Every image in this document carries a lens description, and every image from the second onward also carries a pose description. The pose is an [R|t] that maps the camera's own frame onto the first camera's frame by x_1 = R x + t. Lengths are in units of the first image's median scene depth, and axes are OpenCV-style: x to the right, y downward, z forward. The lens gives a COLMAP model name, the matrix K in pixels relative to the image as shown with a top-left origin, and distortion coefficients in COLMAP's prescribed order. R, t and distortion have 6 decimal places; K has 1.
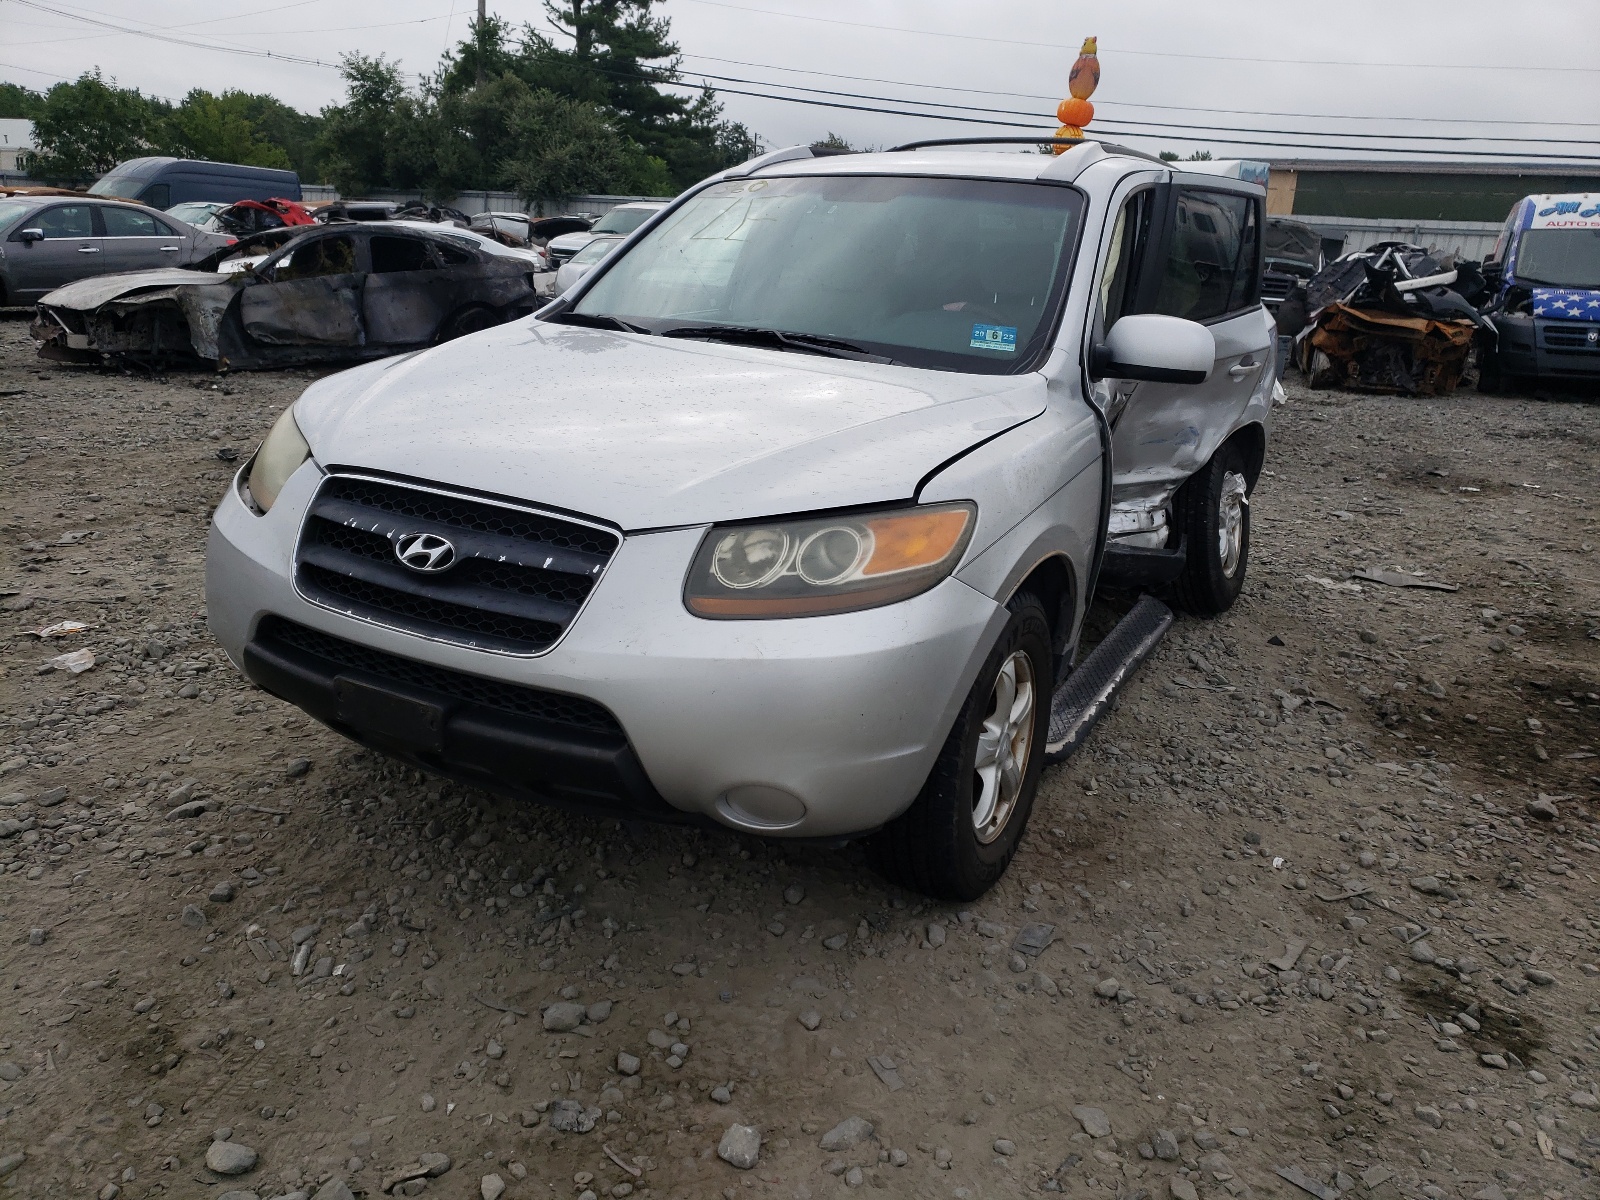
lens RADIAL K [[1231.2, 0, 801.9], [0, 1231.2, 595.8], [0, 0, 1]] dist [0.027350, -0.005840]
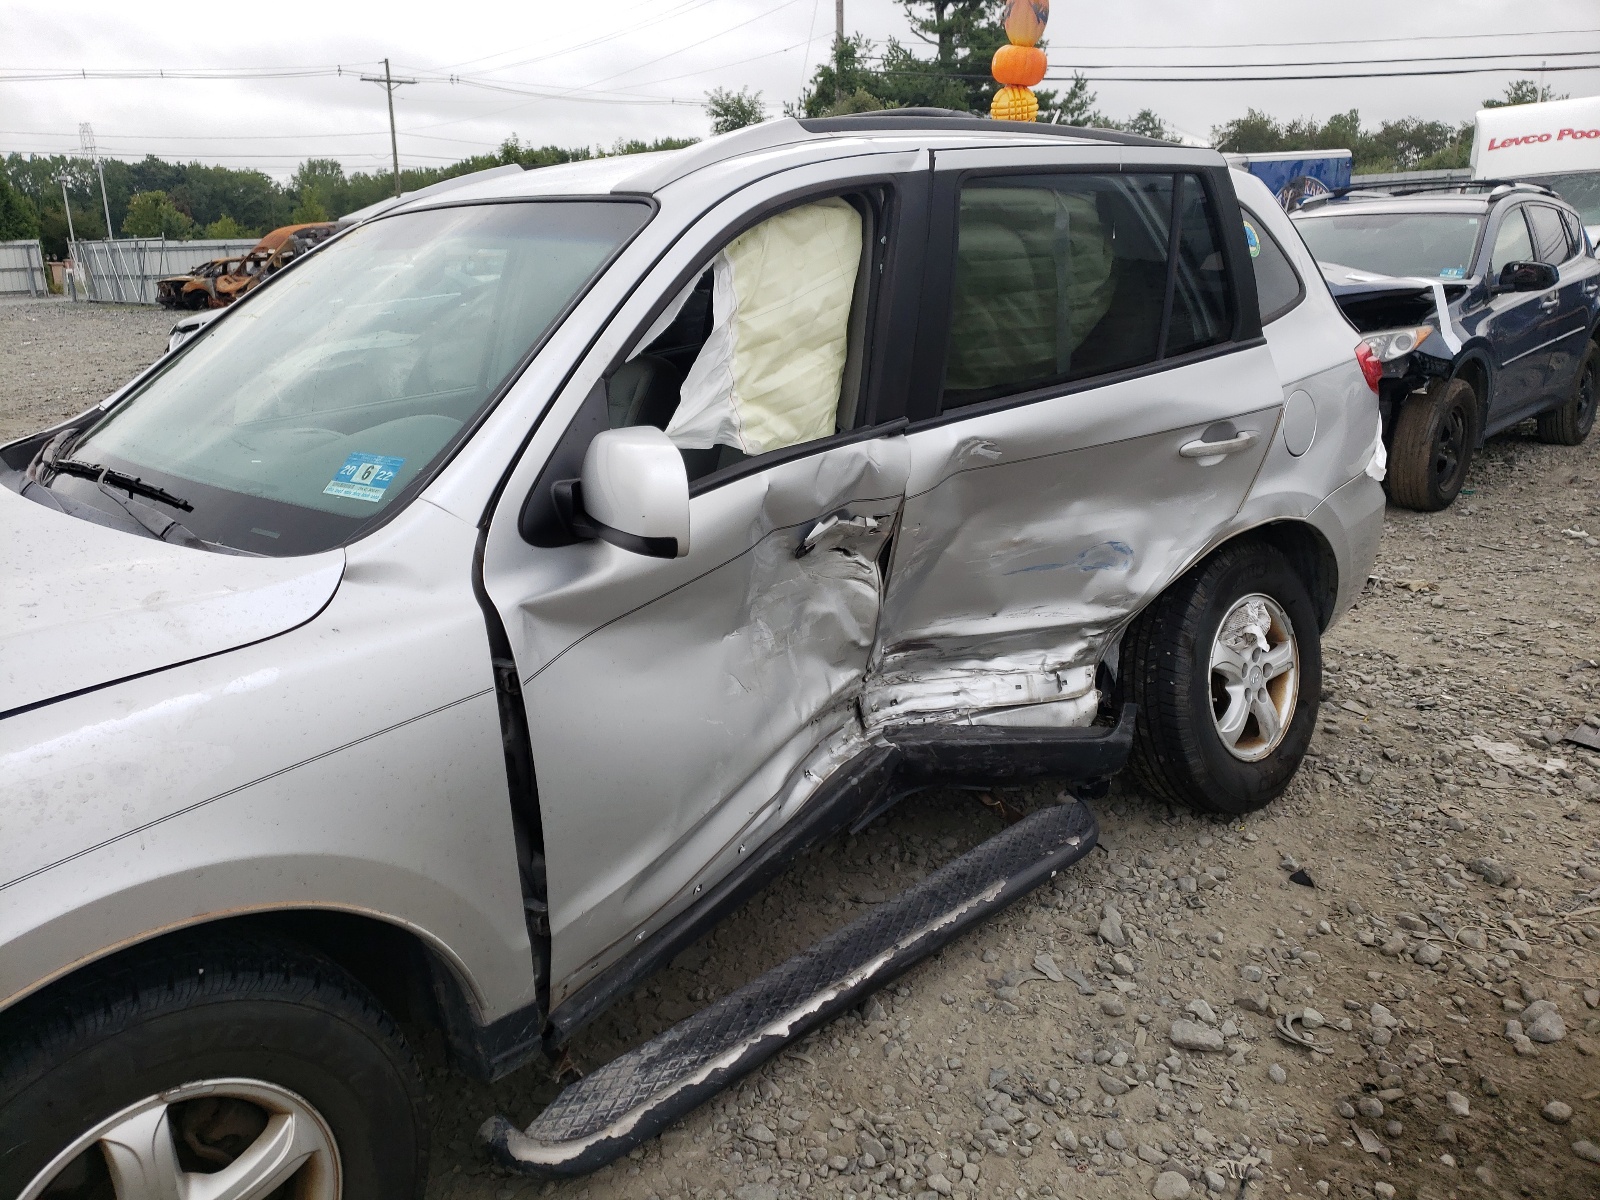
lens RADIAL K [[1231.2, 0, 802.5], [0, 1231.2, 584.2], [0, 0, 1]] dist [0.027350, -0.005840]
pose [[0.943162, 0.011452, -0.332135, 0.357655], [-0.015163, 0.999848, -0.008584, -0.102286], [0.331986, 0.013133, 0.943193, 0.338056]]
